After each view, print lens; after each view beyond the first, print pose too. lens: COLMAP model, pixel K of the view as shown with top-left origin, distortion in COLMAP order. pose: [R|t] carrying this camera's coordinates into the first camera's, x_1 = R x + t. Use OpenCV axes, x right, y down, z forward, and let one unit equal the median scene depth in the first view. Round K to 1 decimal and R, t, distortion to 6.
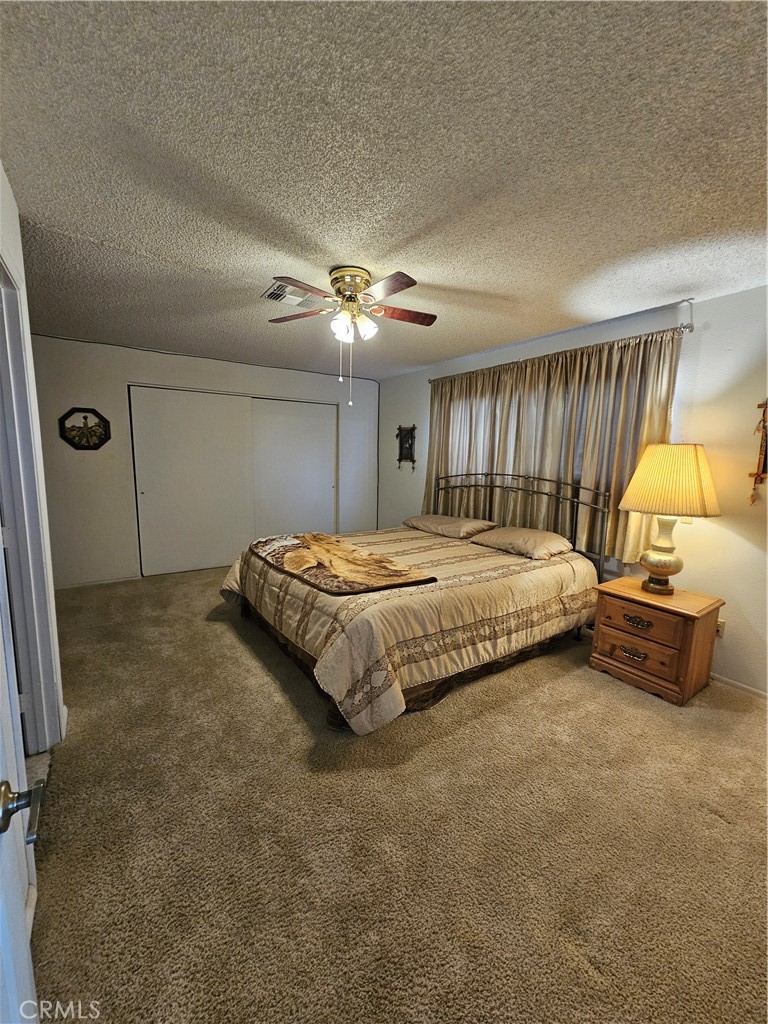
lens RADIAL K [[418.4, 0, 389.2], [0, 418.4, 512.6], [0, 0, 1]] dist [-0.002515, 0.000370]
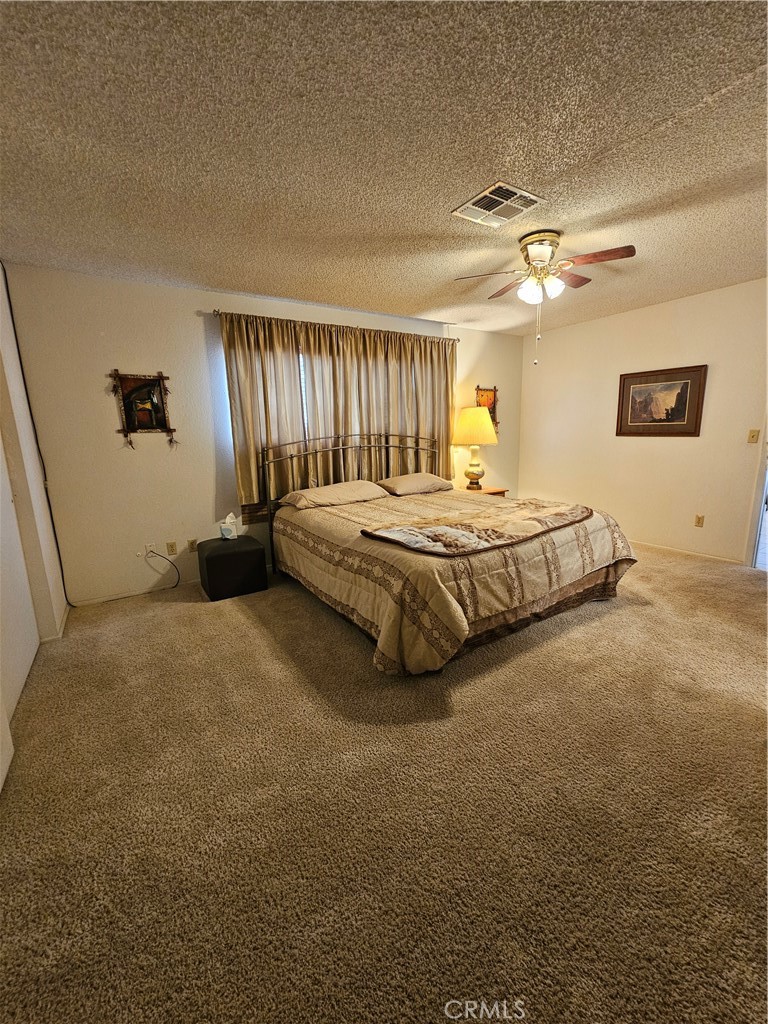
lens RADIAL K [[418.4, 0, 390.5], [0, 418.4, 514.0], [0, 0, 1]] dist [-0.002515, 0.000370]
pose [[0.030183, -0.221020, 0.974802, -0.641822], [0.166228, 0.962776, 0.213146, -0.086643], [-0.985625, 0.155606, 0.065799, 0.694356]]
